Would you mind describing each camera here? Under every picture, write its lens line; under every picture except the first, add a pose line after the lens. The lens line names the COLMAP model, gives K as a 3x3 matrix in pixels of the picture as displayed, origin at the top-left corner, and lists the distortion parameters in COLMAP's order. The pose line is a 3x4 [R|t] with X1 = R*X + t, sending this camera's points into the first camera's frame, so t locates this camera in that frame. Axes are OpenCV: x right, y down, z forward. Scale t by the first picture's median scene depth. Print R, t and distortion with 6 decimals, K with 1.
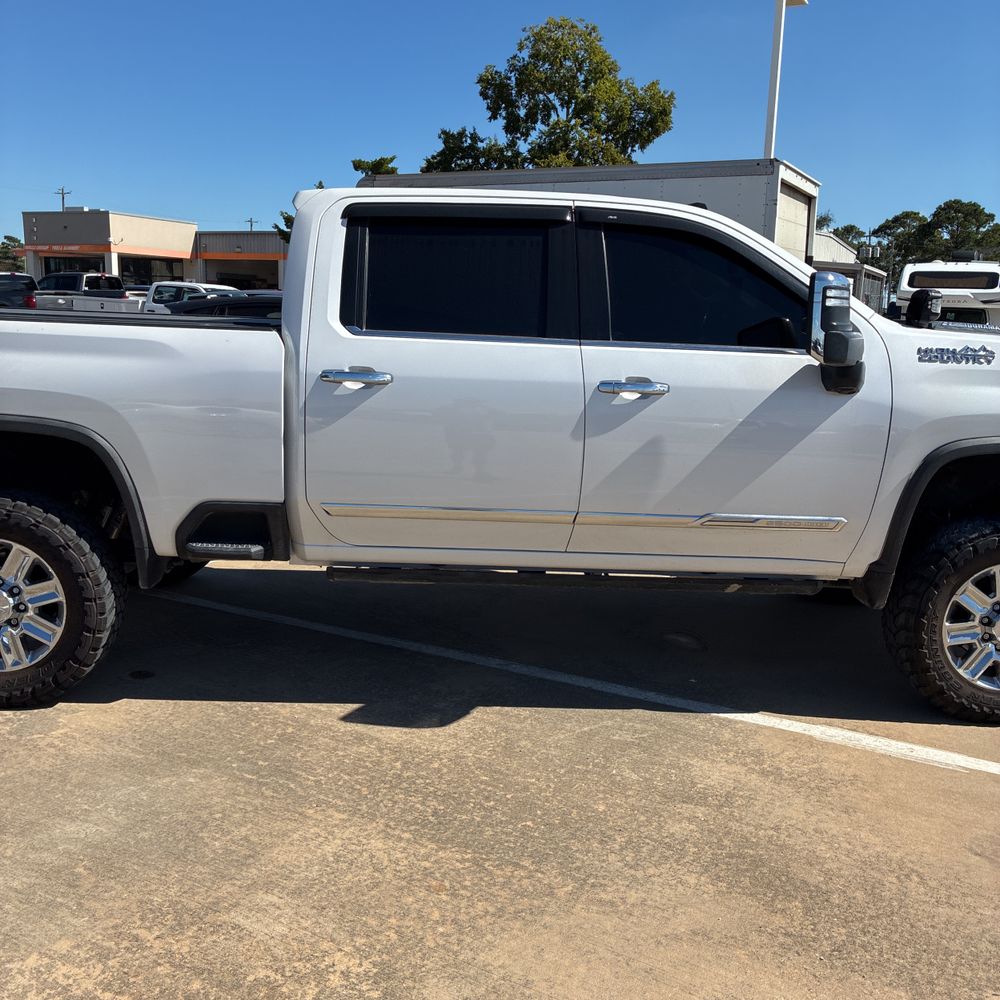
lens RADIAL K [[1017.5, 0, 500.8], [0, 1017.5, 499.9], [0, 0, 1]] dist [0.026307, 0.000000]
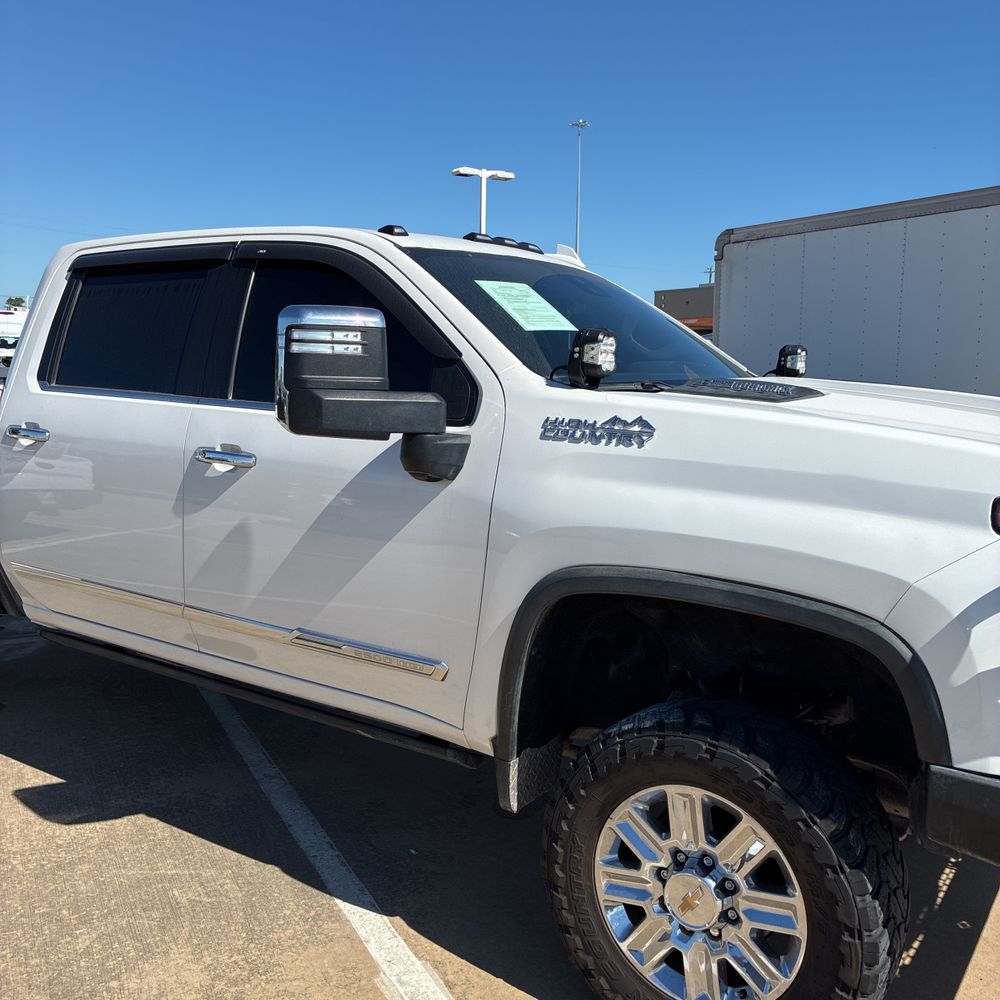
lens RADIAL K [[1017.5, 0, 502.2], [0, 1017.5, 498.9], [0, 0, 1]] dist [0.026307, 0.000000]
pose [[0.814355, 0.067922, -0.576379, 0.743466], [-0.106411, 0.993767, -0.033239, -0.071614], [0.570529, 0.088401, 0.816506, 0.452915]]
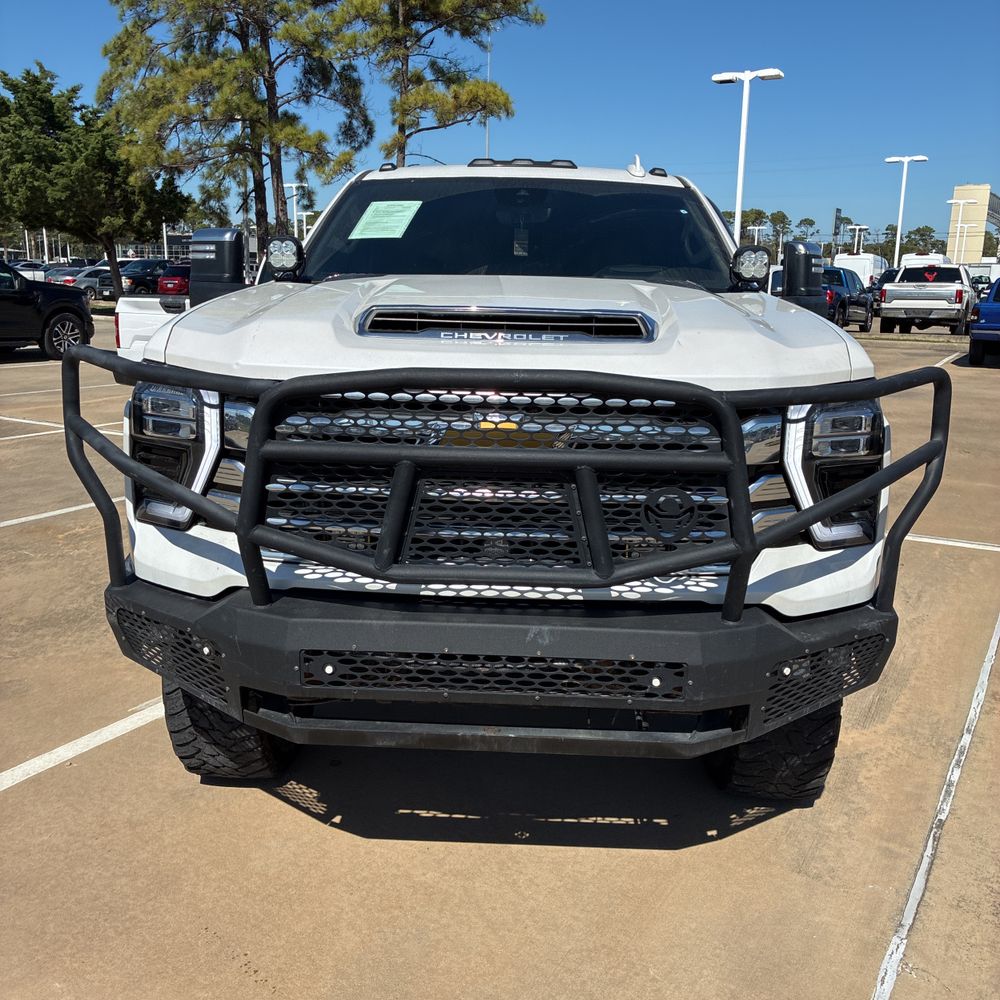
lens RADIAL K [[1017.5, 0, 496.7], [0, 1017.5, 503.5], [0, 0, 1]] dist [0.026307, 0.000000]
pose [[-0.063962, 0.189910, -0.979716, 1.294500], [-0.205095, 0.958269, 0.199142, -0.197928], [0.976650, 0.213672, -0.022343, 1.247118]]
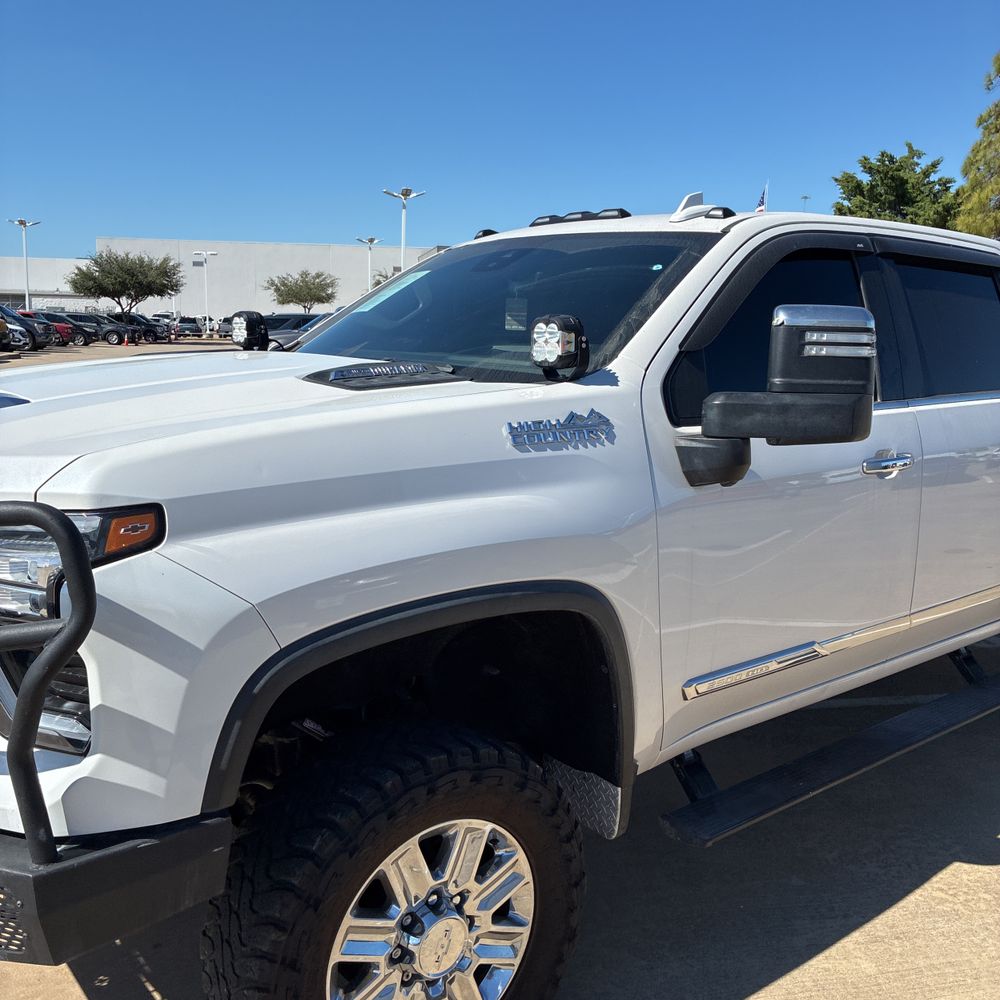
lens RADIAL K [[1017.5, 0, 505.1], [0, 1017.5, 491.2], [0, 0, 1]] dist [0.026307, 0.000000]
pose [[-0.789786, 0.054124, -0.610990, 0.773021], [-0.154677, 0.946335, 0.283771, -0.345873], [0.593559, 0.318624, -0.739030, 1.841290]]
